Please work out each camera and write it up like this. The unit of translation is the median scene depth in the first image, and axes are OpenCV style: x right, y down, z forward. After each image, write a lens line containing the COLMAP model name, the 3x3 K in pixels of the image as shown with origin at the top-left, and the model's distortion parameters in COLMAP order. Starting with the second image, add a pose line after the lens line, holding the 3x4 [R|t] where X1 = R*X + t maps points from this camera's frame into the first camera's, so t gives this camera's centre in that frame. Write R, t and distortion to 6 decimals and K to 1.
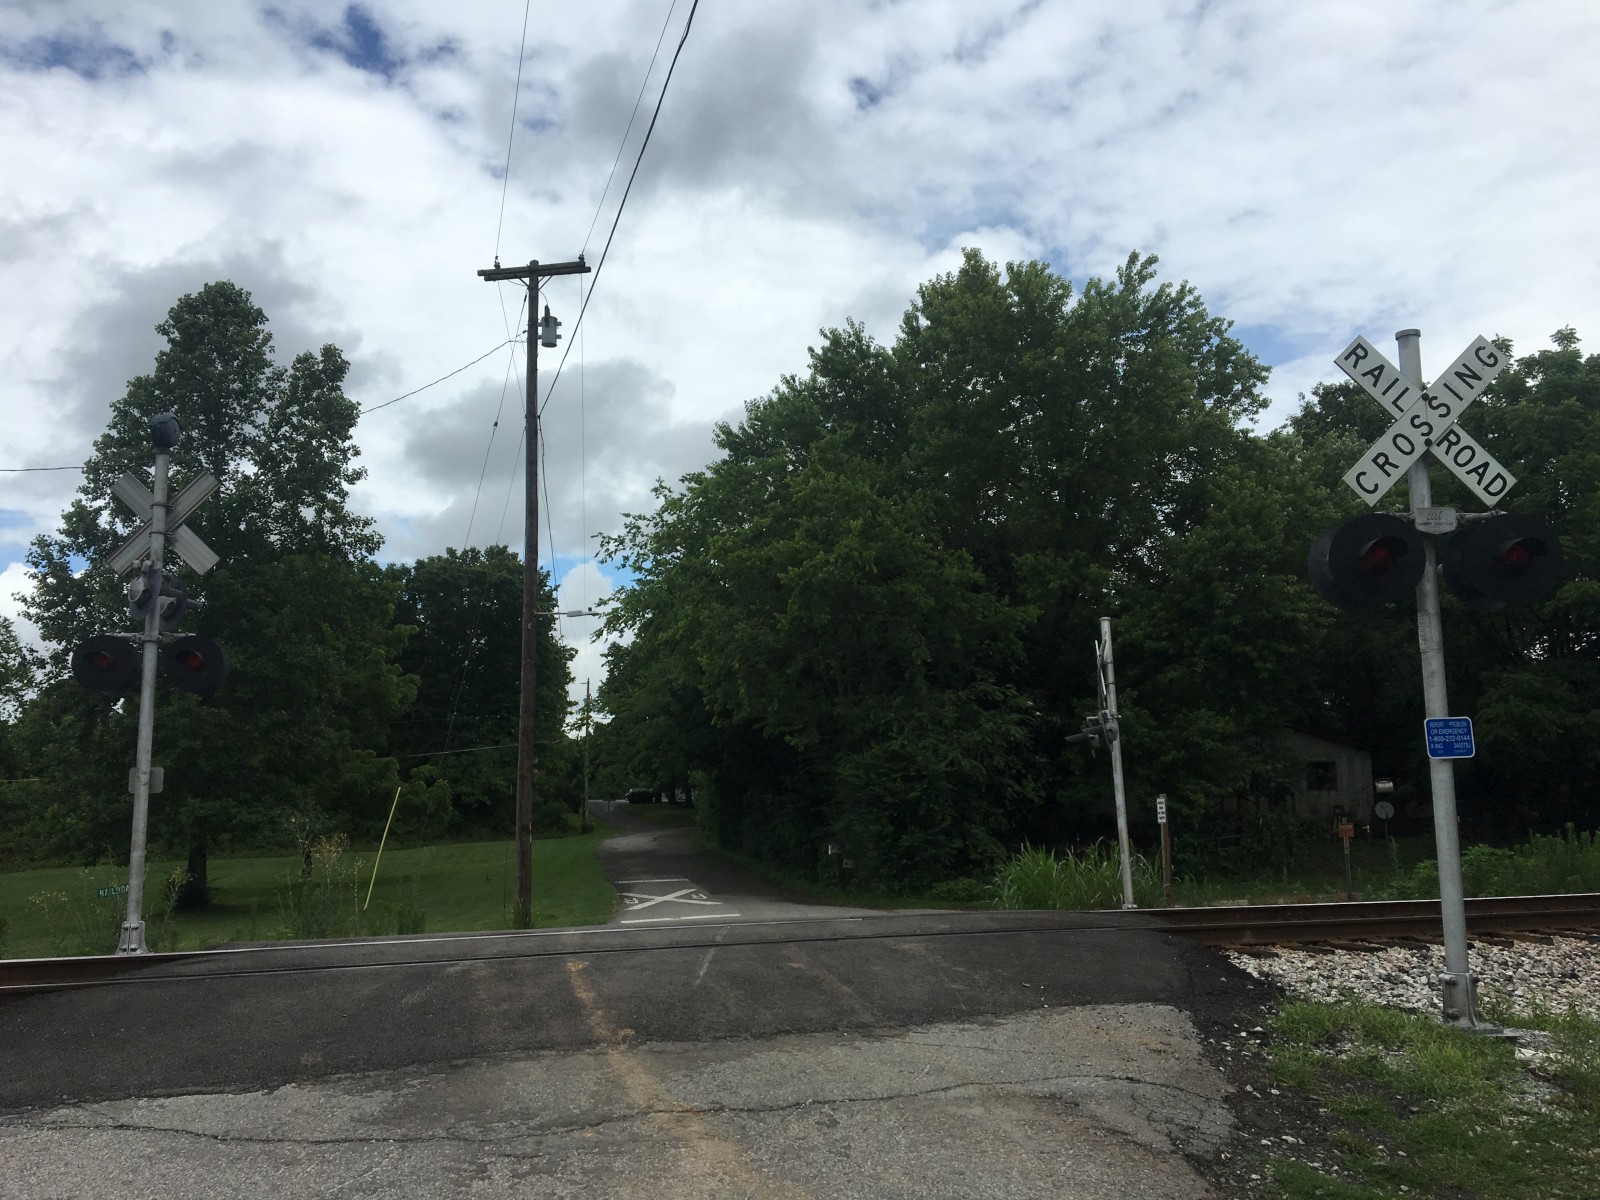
lens RADIAL K [[1310.4, 0, 782.4], [0, 1310.4, 605.3], [0, 0, 1]] dist [0.088420, -0.147052]
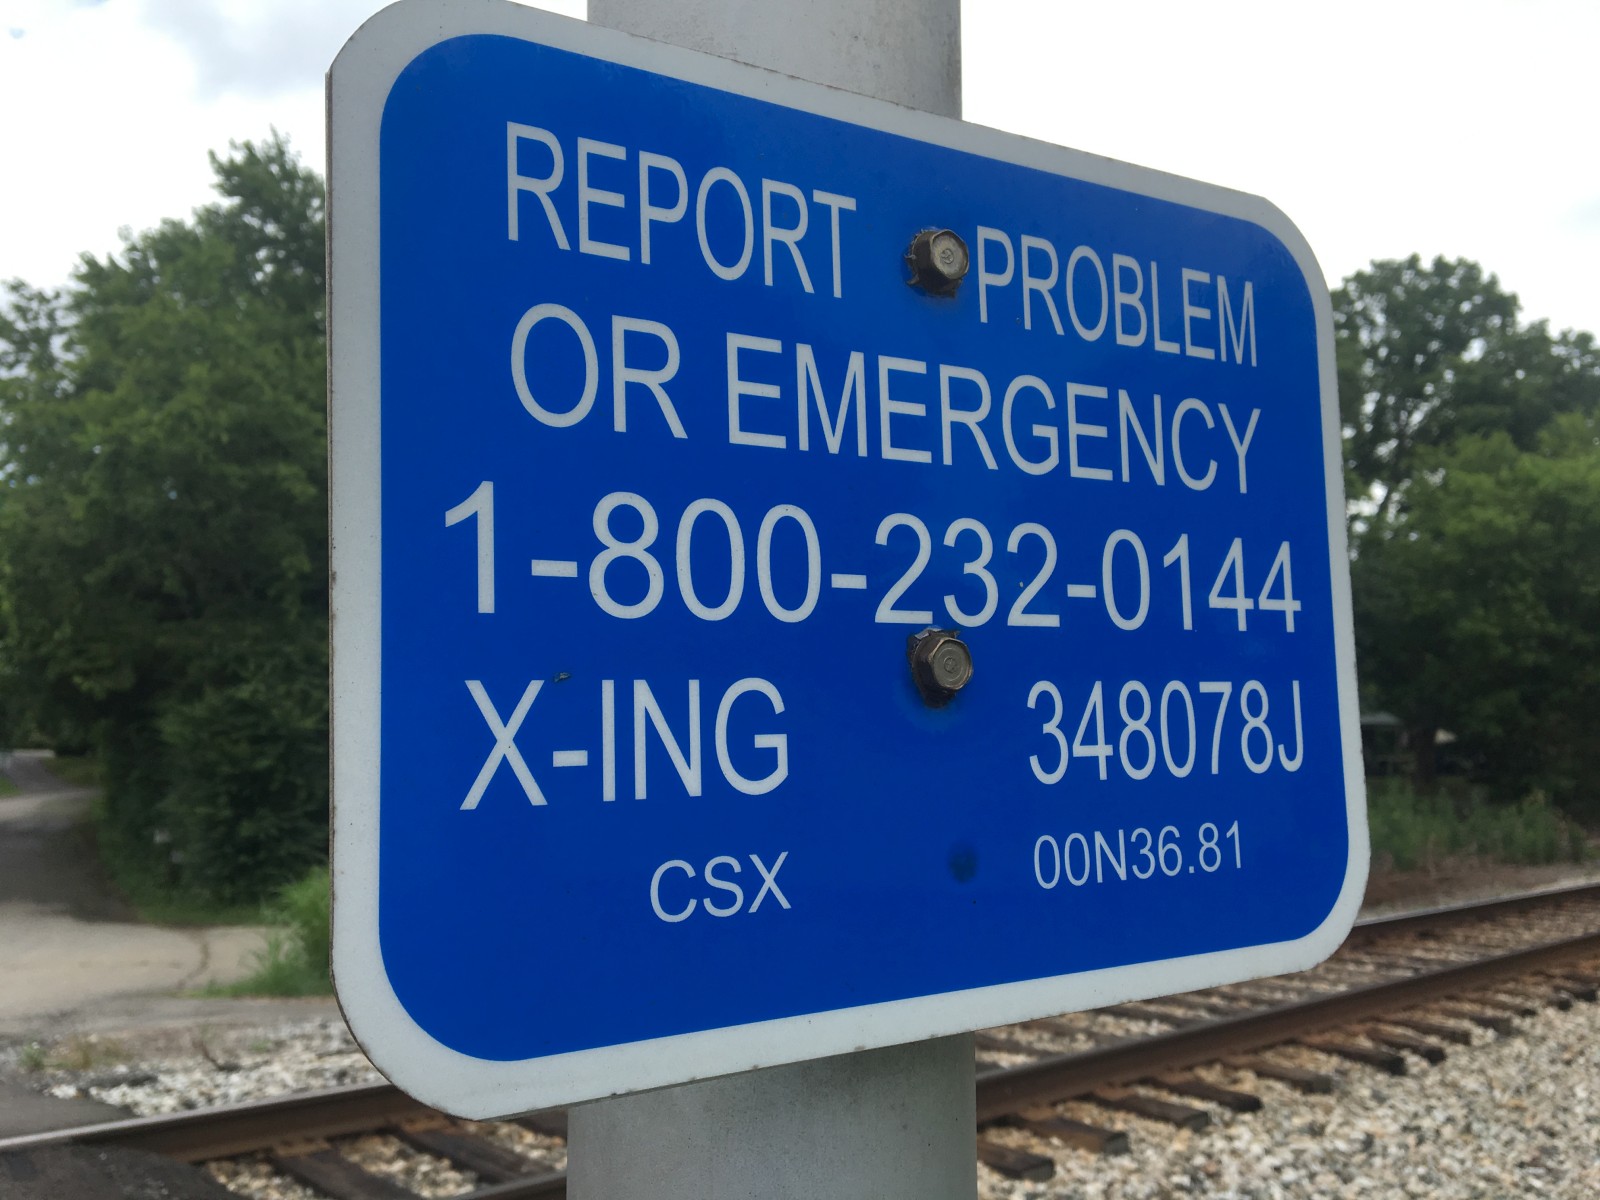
lens RADIAL K [[1378.3, 0, 807.1], [0, 1378.3, 595.3], [0, 0, 1]] dist [-0.001879, -0.008729]
pose [[0.934753, 0.047284, 0.352138, 0.155451], [-0.058558, 0.998054, 0.021428, 0.032293], [-0.350440, -0.040650, 0.935703, 0.309191]]
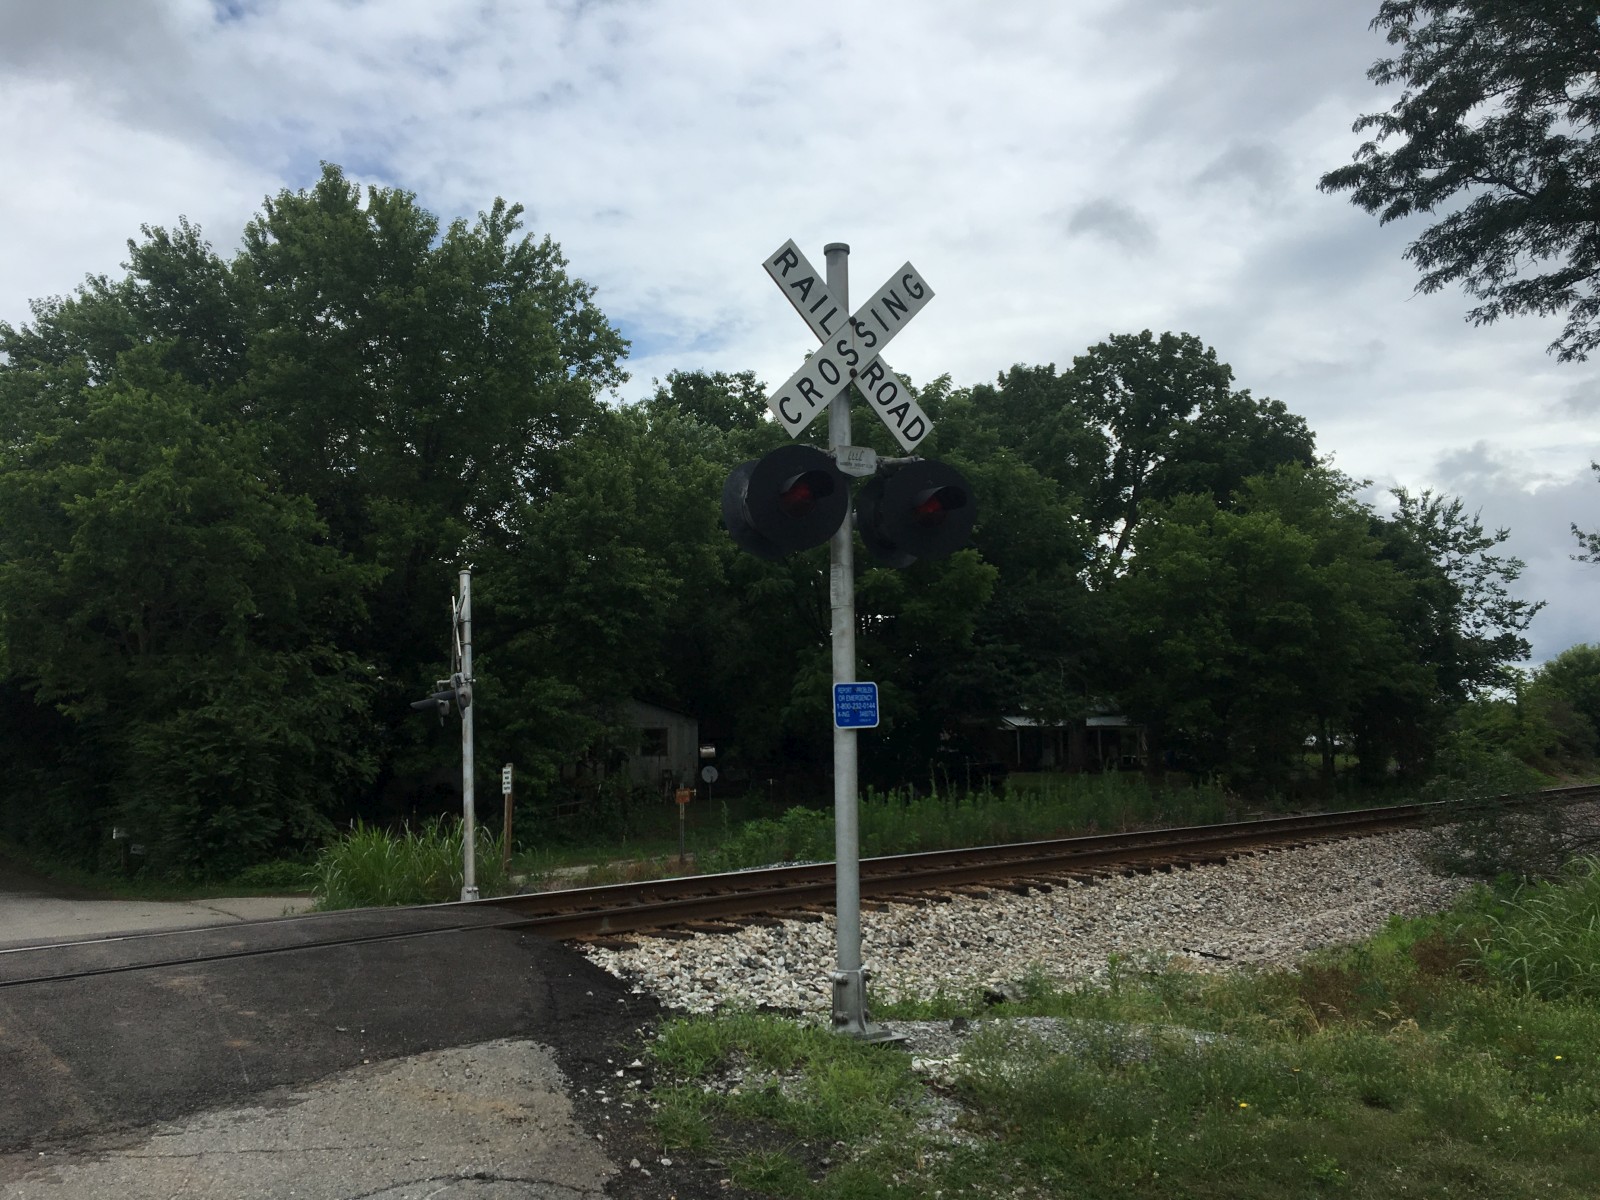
lens RADIAL K [[1299.6, 0, 789.8], [0, 1299.6, 592.6], [0, 0, 1]] dist [0.064464, -0.014521]
pose [[0.879834, 0.052270, 0.472398, 0.015165], [-0.058945, 0.998261, -0.000673, 0.008774], [-0.471612, -0.027253, 0.881385, 0.081779]]
